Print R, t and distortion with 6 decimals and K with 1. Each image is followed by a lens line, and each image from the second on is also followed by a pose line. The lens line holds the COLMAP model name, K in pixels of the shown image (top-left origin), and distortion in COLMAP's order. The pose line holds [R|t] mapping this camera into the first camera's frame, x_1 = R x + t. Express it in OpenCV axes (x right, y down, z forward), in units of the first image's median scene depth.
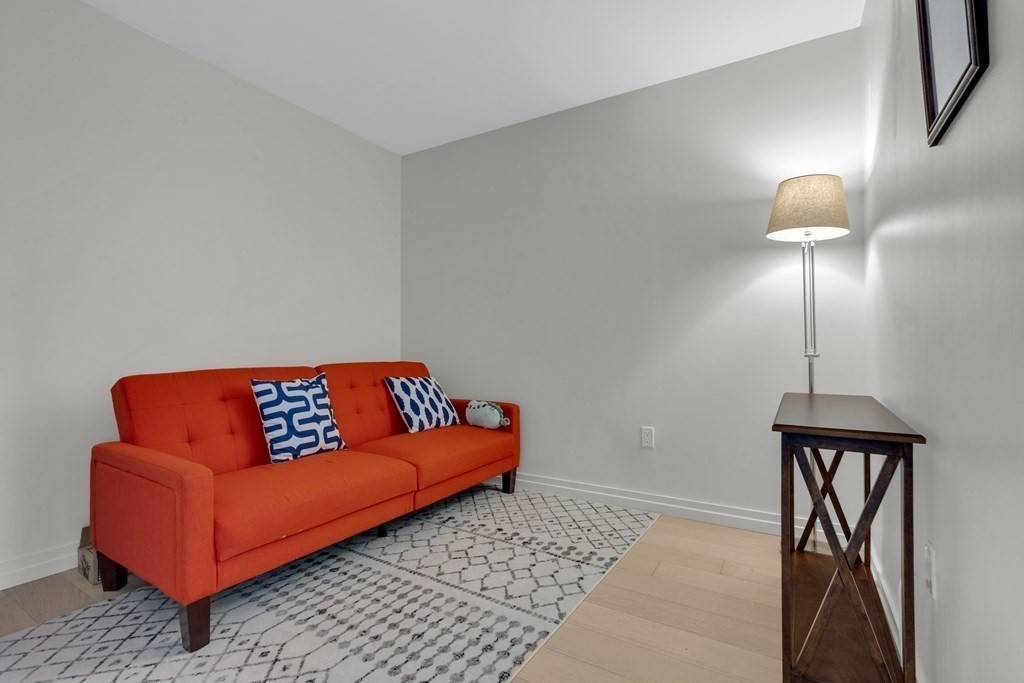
lens RADIAL K [[482.4, 0, 506.1], [0, 482.4, 339.9], [0, 0, 1]] dist [-0.003020, 0.000077]
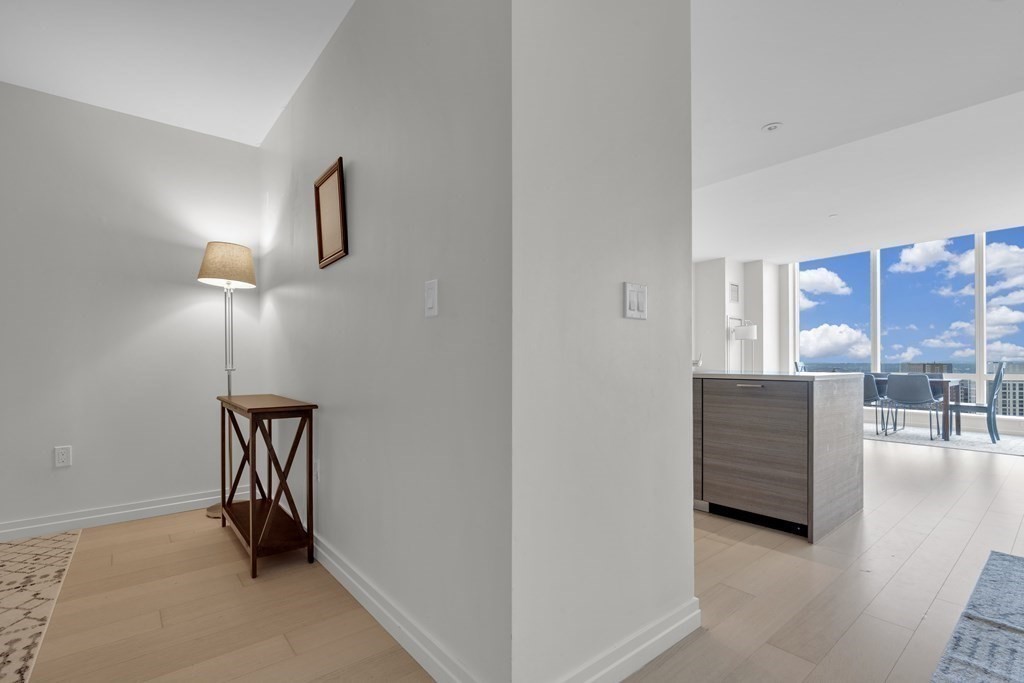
lens RADIAL K [[658.5, 0, 510.7], [0, 658.5, 363.2], [0, 0, 1]] dist [-0.002886, -0.001608]
pose [[0.386701, -0.003785, 0.922197, -0.825866], [-0.004293, 0.999973, 0.005904, -0.001174], [-0.922195, -0.006242, 0.386675, -0.504547]]
